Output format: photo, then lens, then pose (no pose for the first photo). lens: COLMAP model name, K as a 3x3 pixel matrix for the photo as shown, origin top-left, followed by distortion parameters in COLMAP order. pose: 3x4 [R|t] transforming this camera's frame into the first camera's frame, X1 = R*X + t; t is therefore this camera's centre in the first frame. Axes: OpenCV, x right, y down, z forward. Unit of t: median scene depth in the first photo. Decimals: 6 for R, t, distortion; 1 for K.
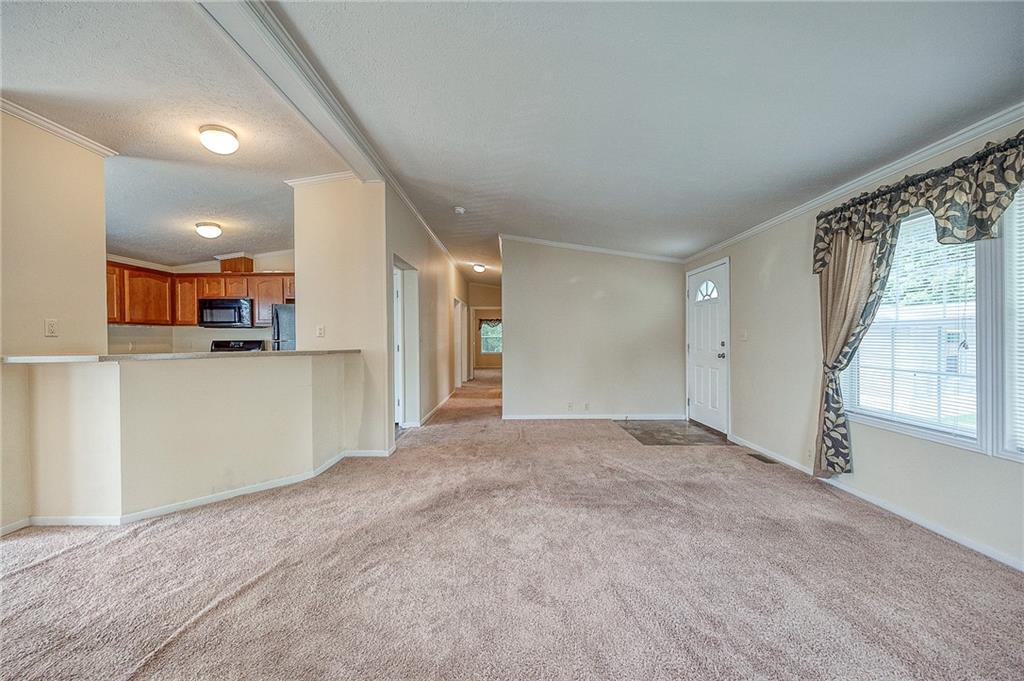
lens RADIAL K [[373.3, 0, 512.3], [0, 373.3, 344.7], [0, 0, 1]] dist [0.000714, -0.000367]
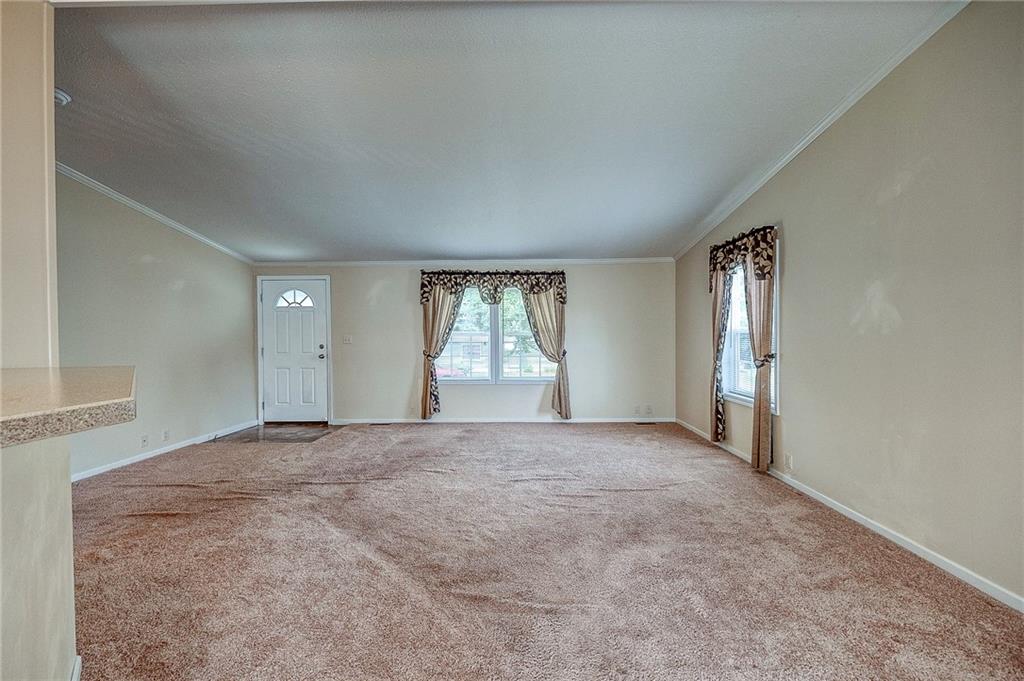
lens RADIAL K [[418.0, 0, 516.5], [0, 418.0, 342.4], [0, 0, 1]] dist [0.001827, 0.000005]
pose [[-0.014347, -0.000752, 0.999897, -1.146991], [0.021814, 0.999761, 0.001065, -0.004935], [-0.999659, 0.021827, -0.014328, 0.582853]]
